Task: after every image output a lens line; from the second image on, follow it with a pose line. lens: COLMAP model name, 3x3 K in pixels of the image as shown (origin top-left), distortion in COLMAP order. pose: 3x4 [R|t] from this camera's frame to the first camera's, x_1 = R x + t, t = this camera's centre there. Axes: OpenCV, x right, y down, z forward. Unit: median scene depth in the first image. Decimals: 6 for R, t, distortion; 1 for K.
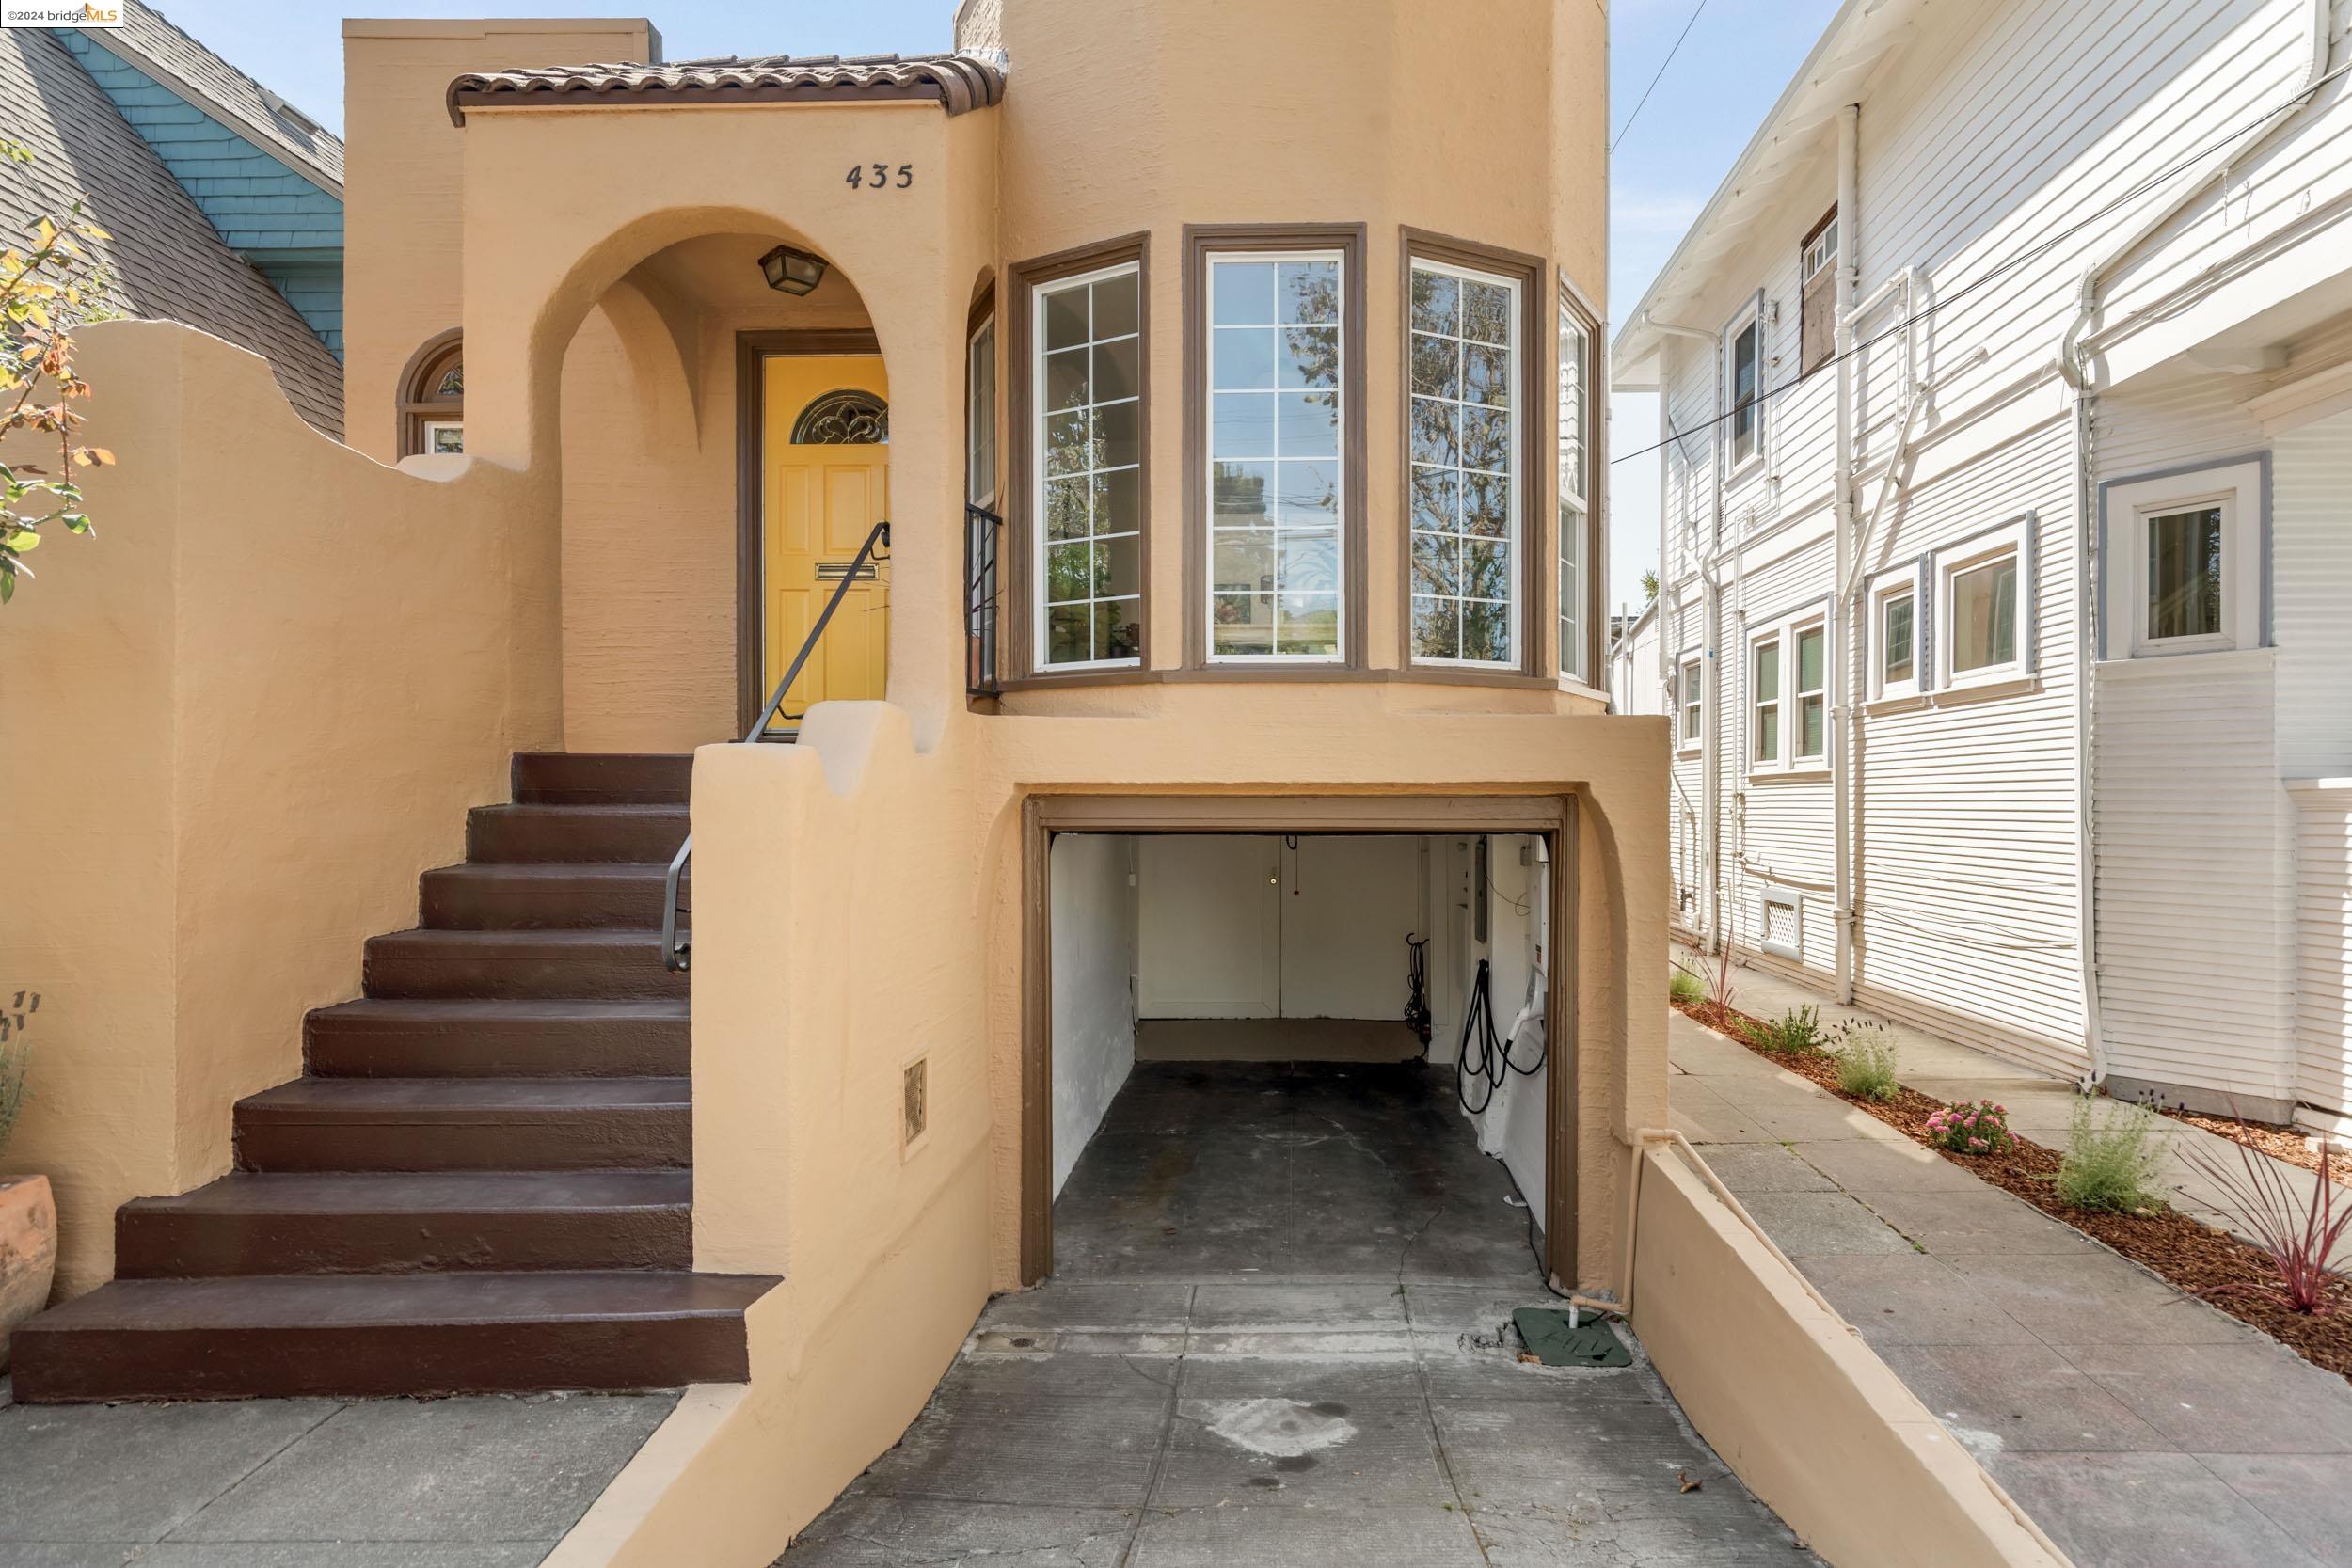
lens RADIAL K [[1340.6, 0, 1229.0], [0, 1340.6, 796.7], [0, 0, 1]] dist [0.012380, -0.002883]
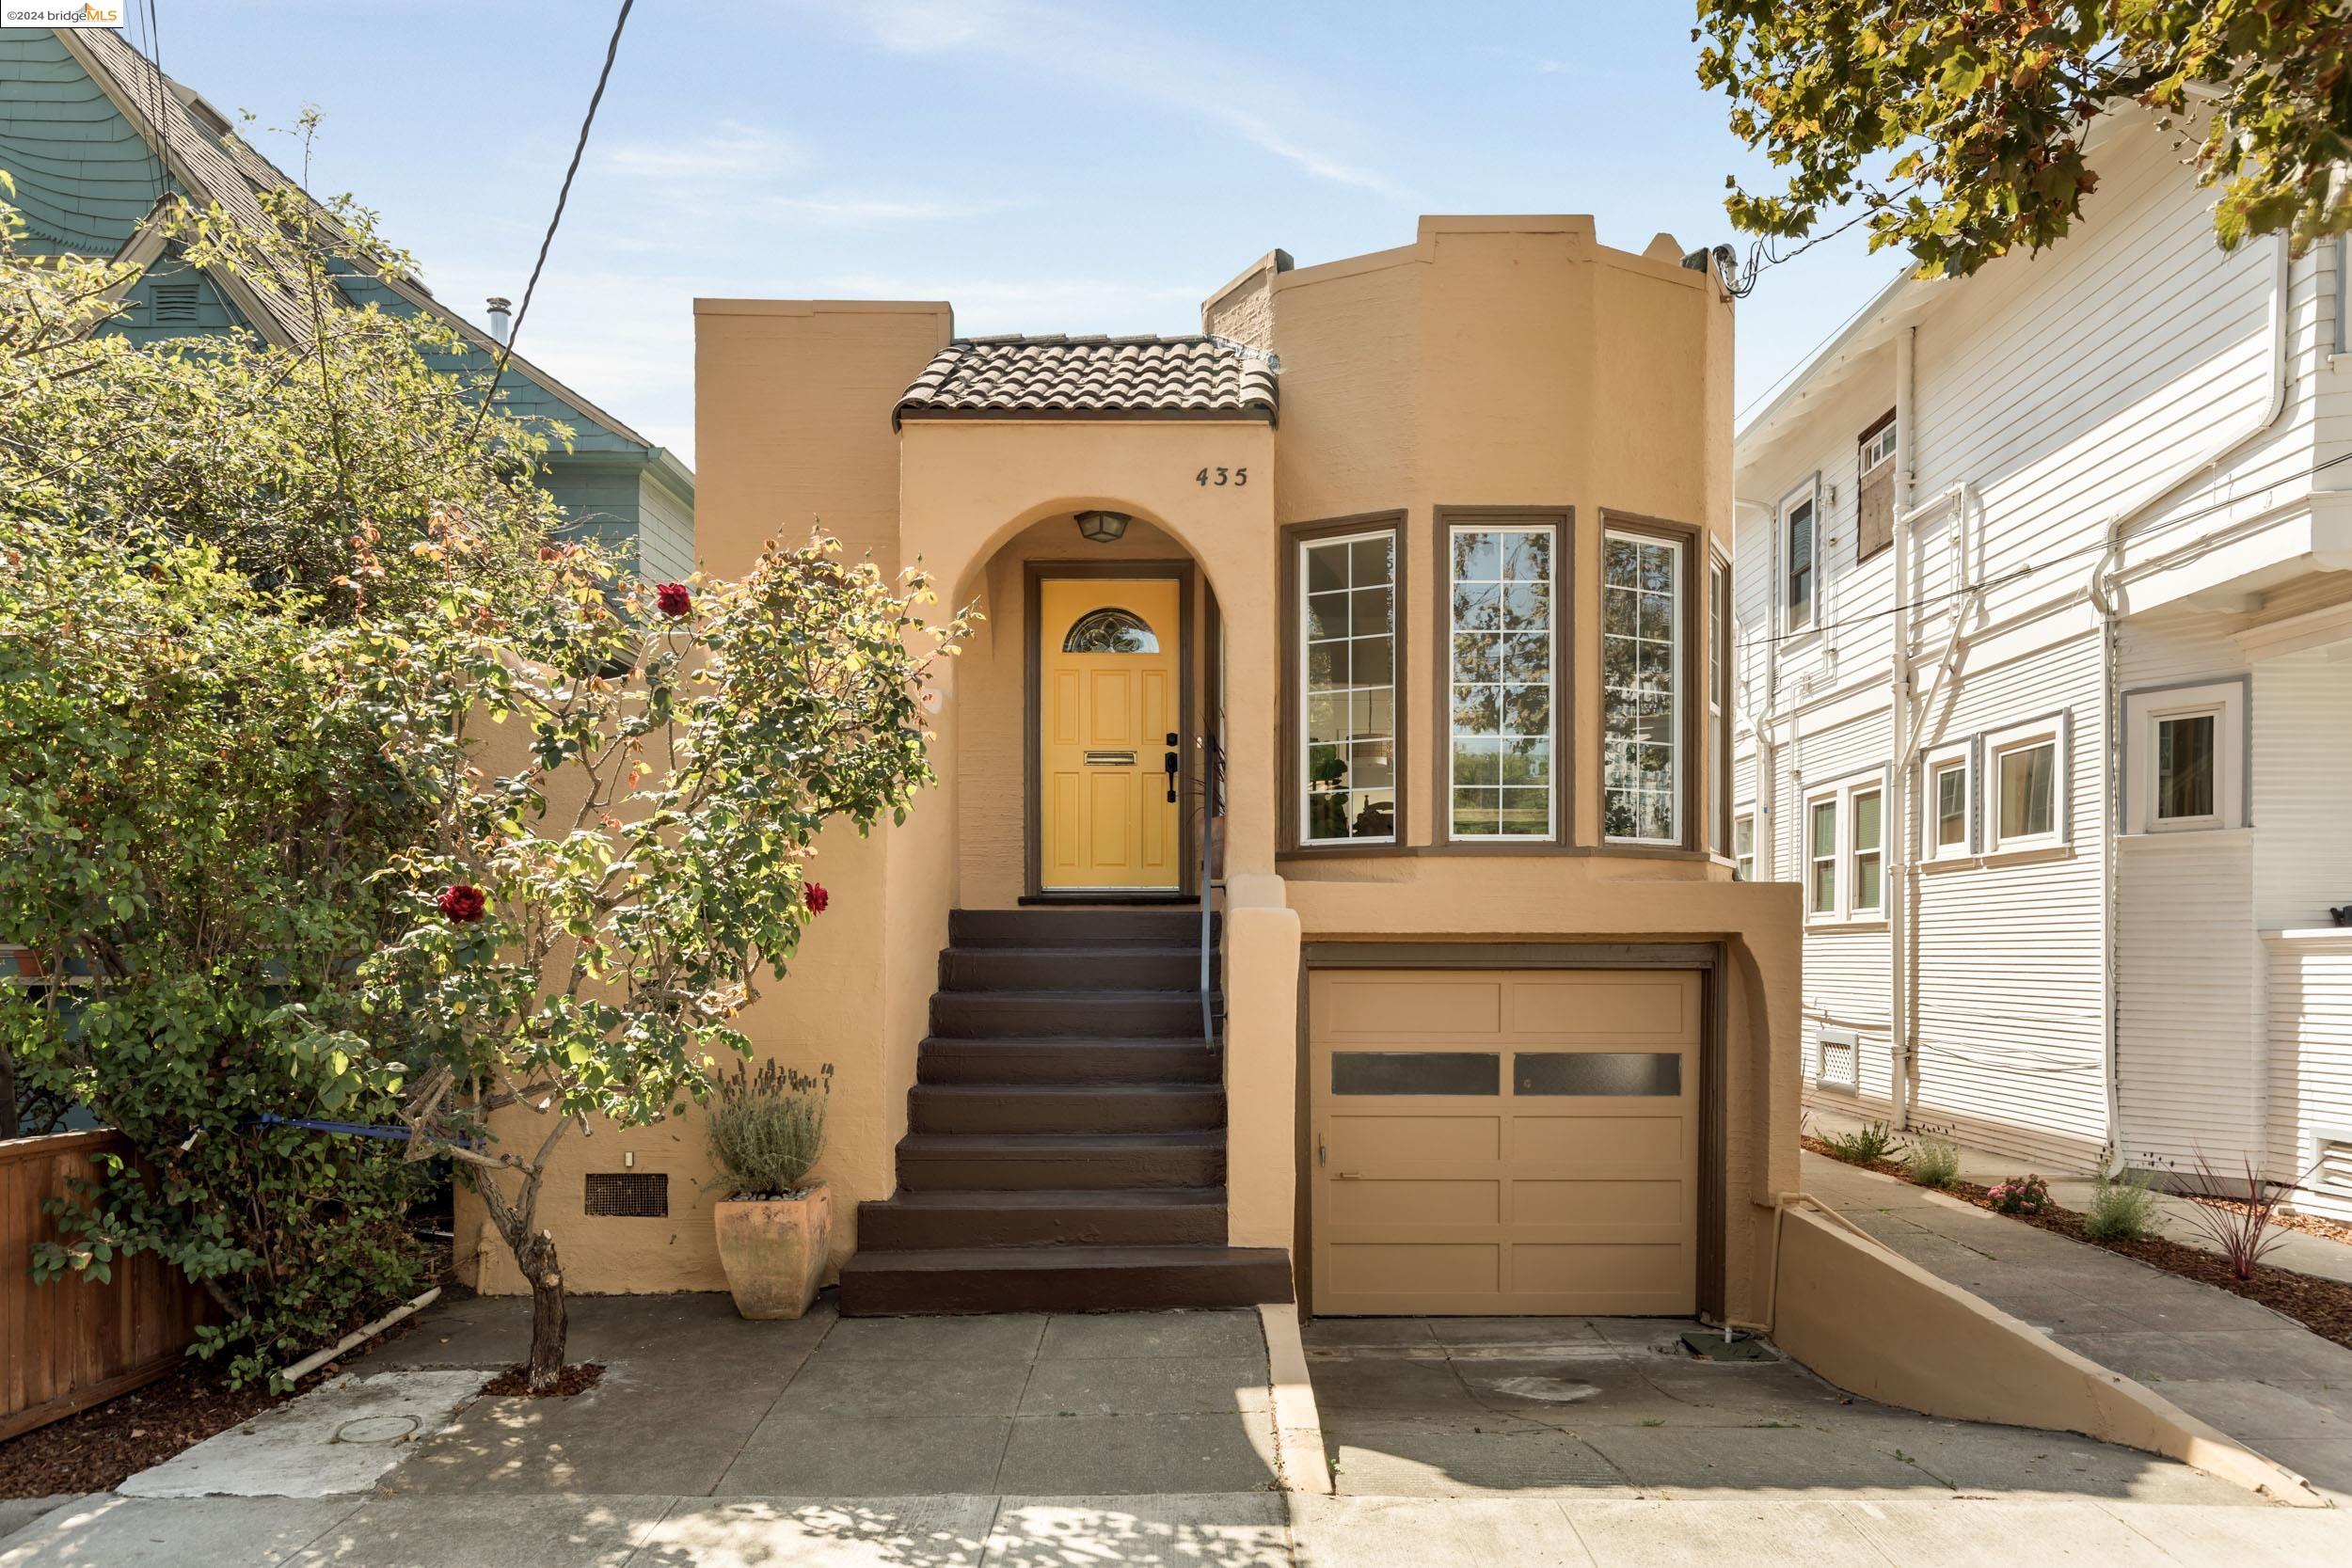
lens RADIAL K [[1571.6, 0, 1183.5], [0, 1571.6, 953.6], [0, 0, 1]] dist [0.000618, -0.002709]
pose [[0.999502, 0.001195, 0.031533, -0.269812], [-0.001346, 0.999988, 0.004749, 0.002496], [-0.031526, -0.004789, 0.999491, -0.432572]]
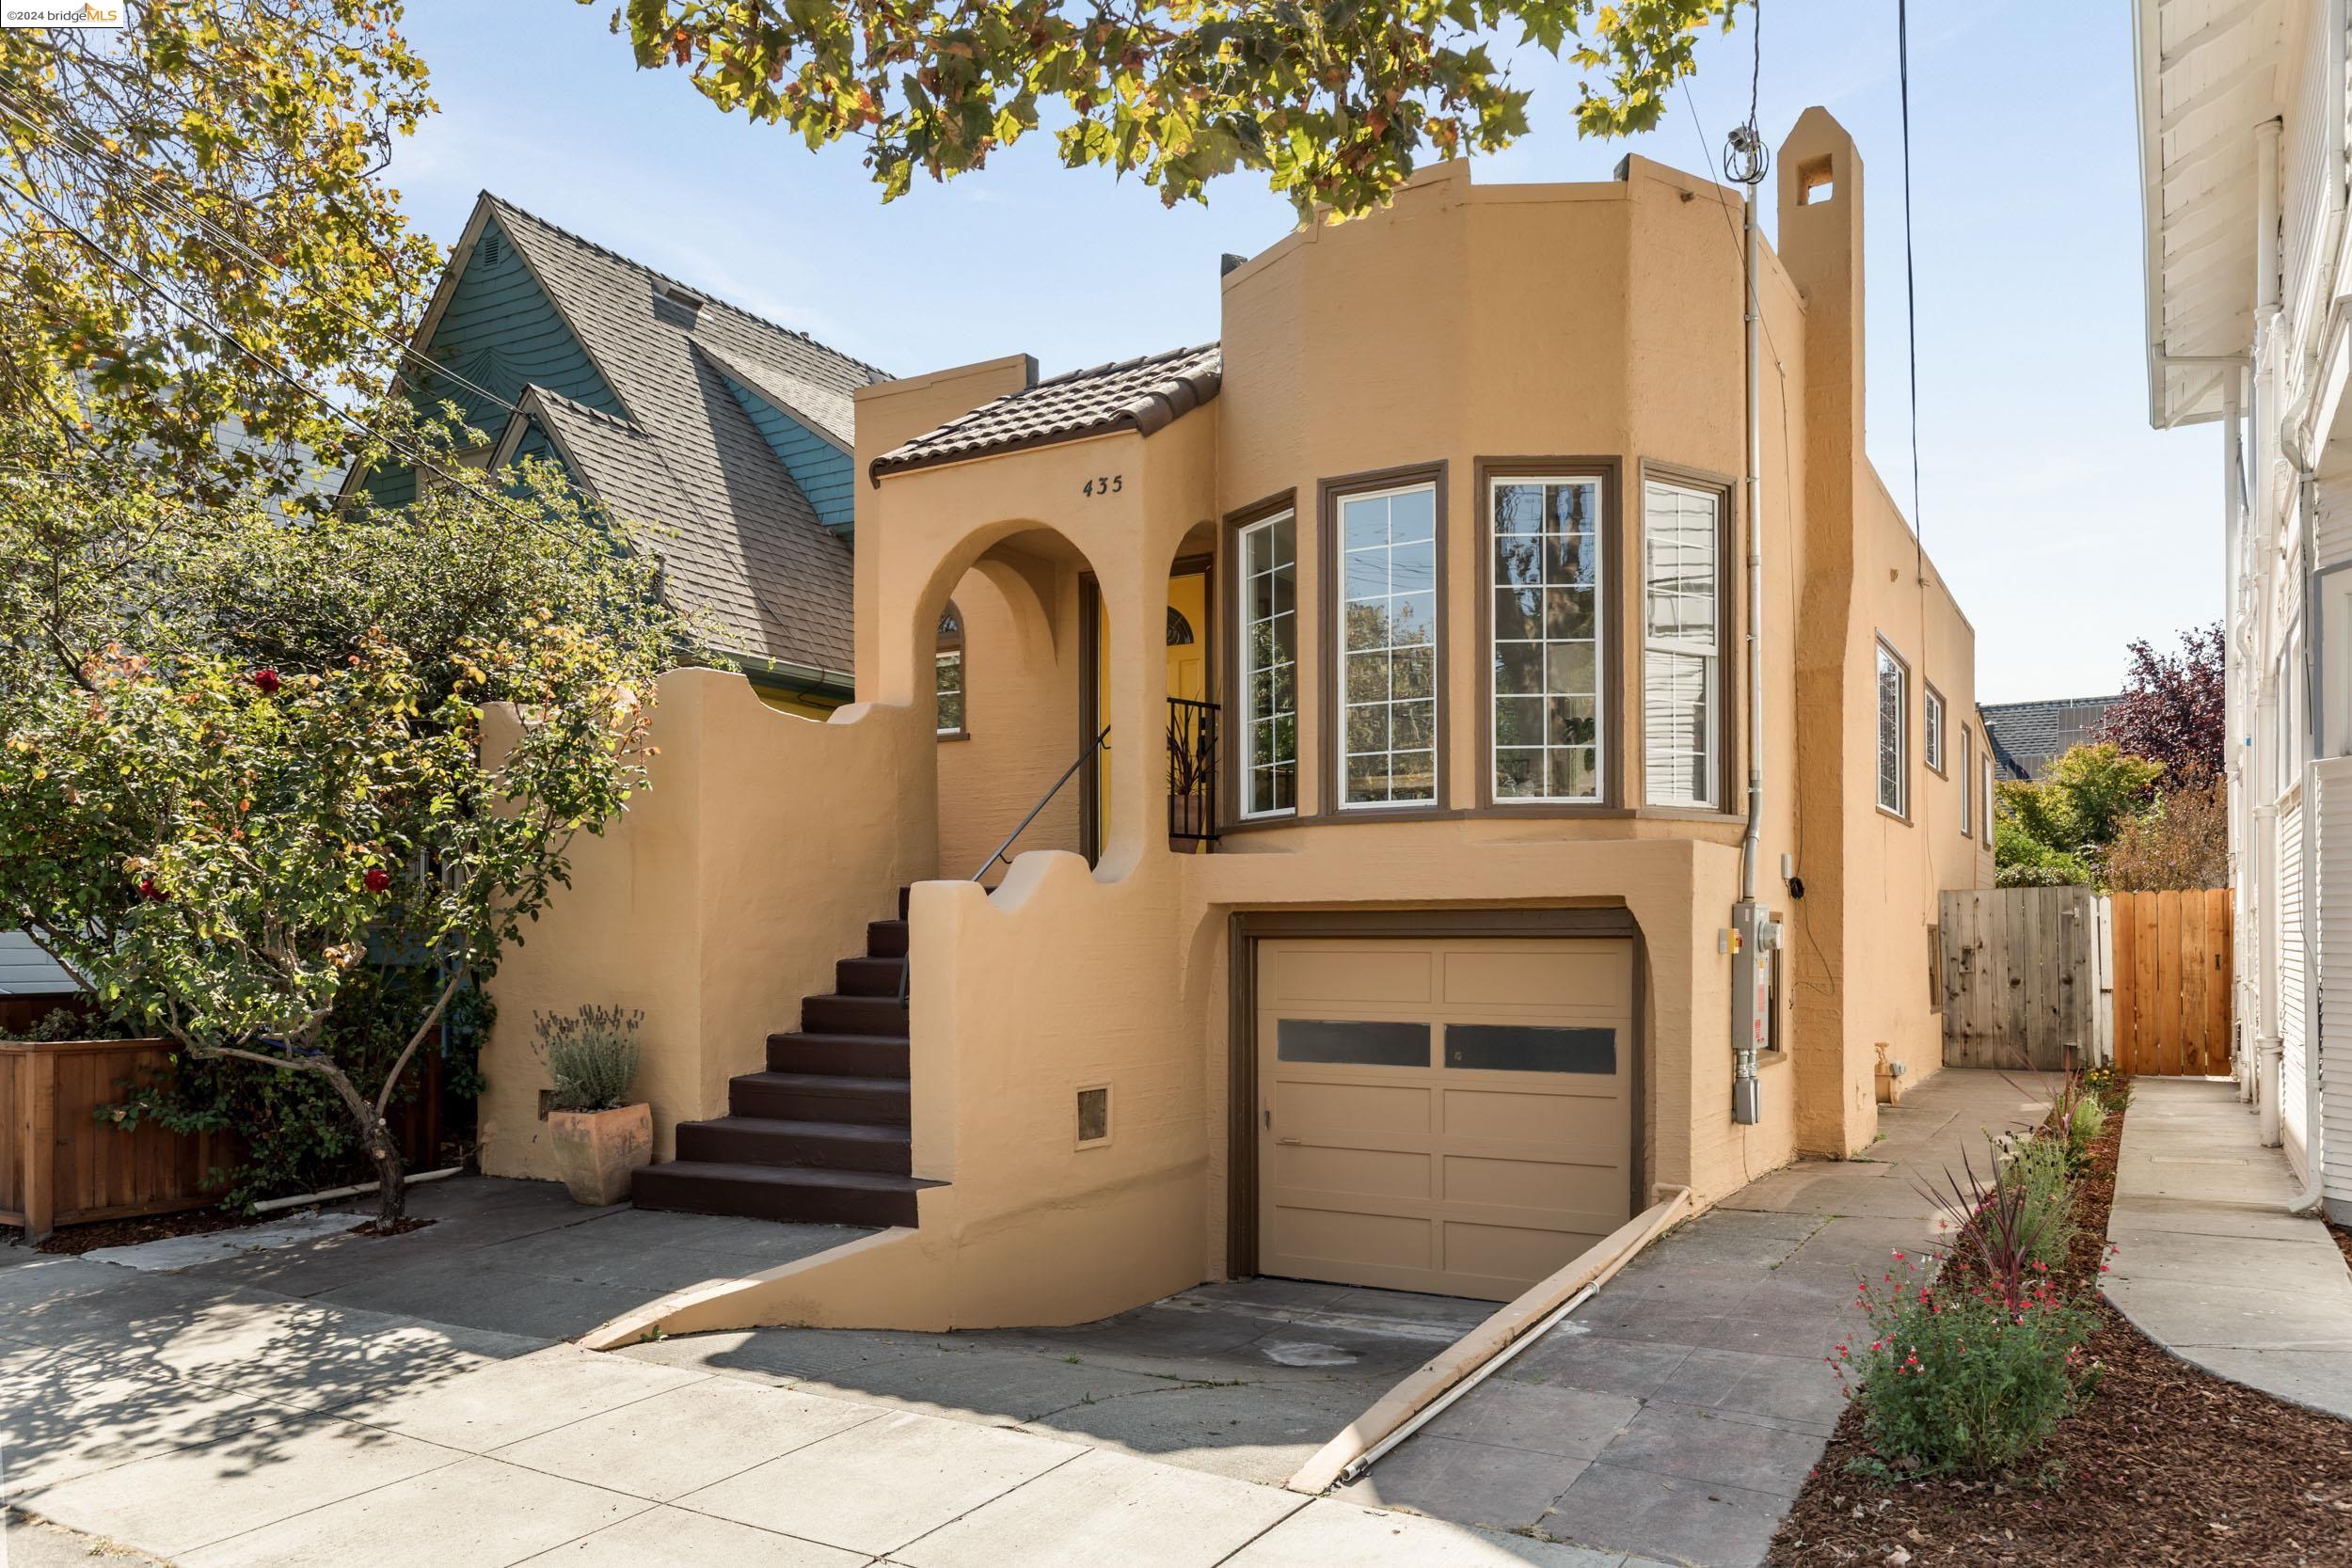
lens RADIAL K [[1593.0, 0, 1181.6], [0, 1593.0, 915.5], [0, 0, 1]] dist [0.003521, -0.004873]
pose [[0.882665, -0.009483, -0.469907, 0.482222], [0.005561, 0.999937, -0.009734, 0.014985], [0.469970, 0.005979, 0.882662, -0.369513]]
